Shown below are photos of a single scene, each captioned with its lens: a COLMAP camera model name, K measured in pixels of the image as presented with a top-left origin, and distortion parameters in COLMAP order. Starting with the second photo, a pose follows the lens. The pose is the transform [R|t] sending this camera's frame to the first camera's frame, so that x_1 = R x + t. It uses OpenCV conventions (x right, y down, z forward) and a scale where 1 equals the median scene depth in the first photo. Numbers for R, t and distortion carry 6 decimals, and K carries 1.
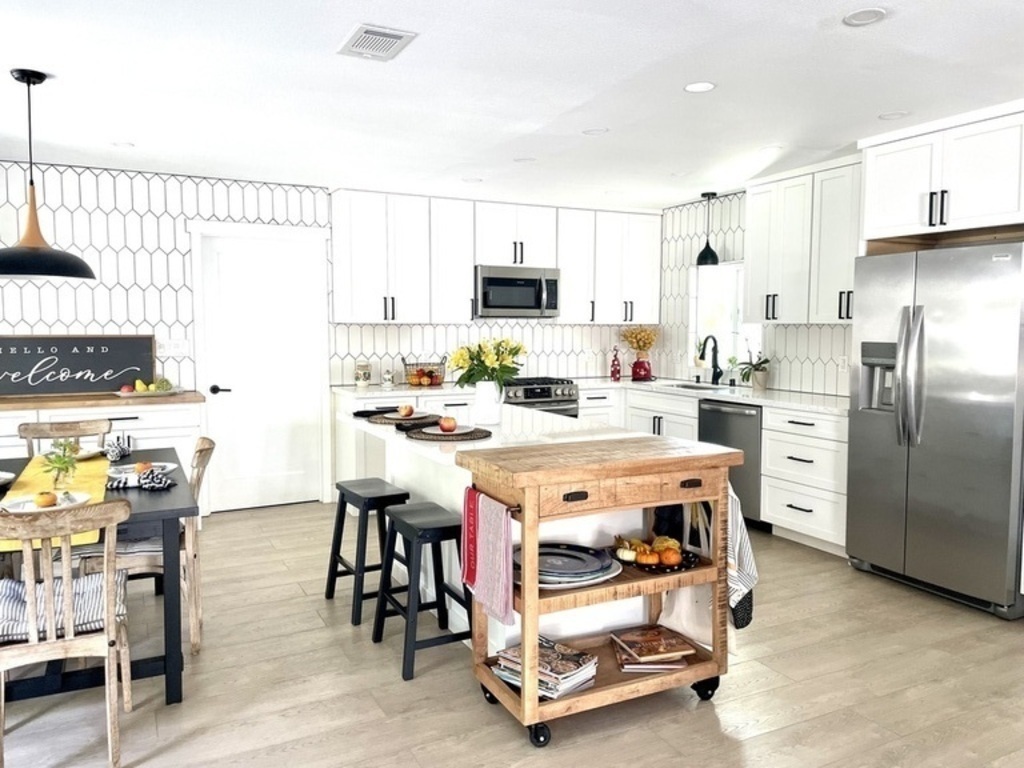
lens RADIAL K [[769.5, 0, 509.3], [0, 769.5, 380.7], [0, 0, 1]] dist [0.058438, -0.055640]
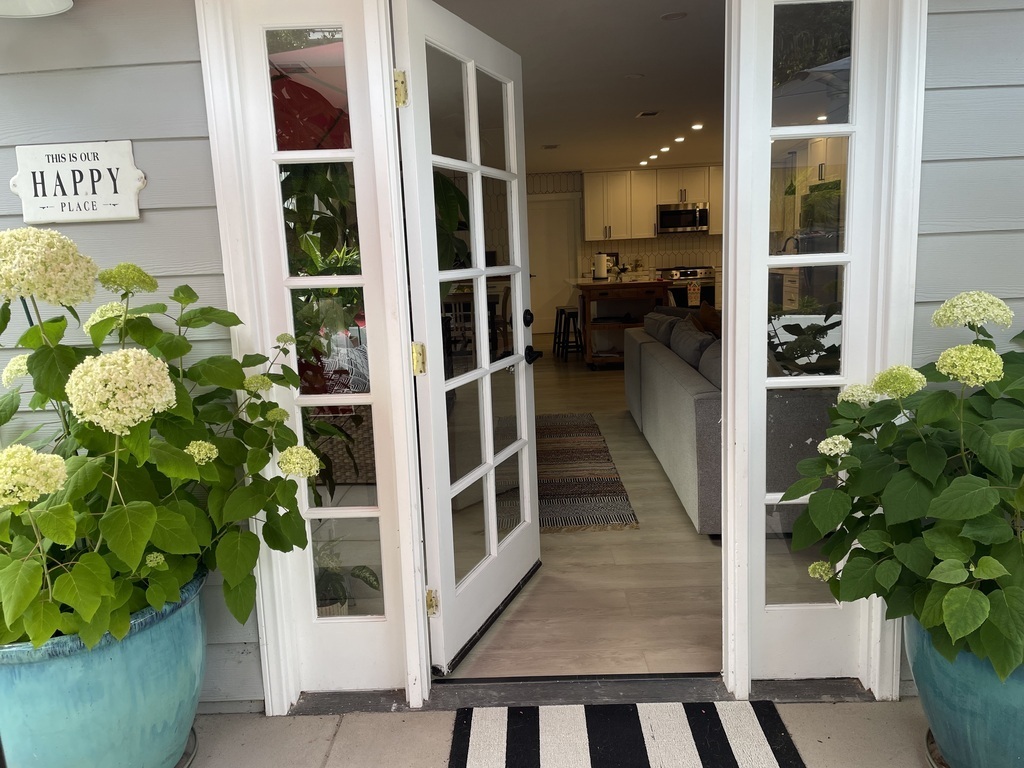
lens RADIAL K [[769.5, 0, 510.7], [0, 769.5, 381.1], [0, 0, 1]] dist [0.058438, -0.055640]
pose [[0.889888, 0.035406, -0.454803, 0.593429], [0.012510, 0.994714, 0.101917, 0.090024], [0.456007, -0.096384, 0.884742, -0.988027]]
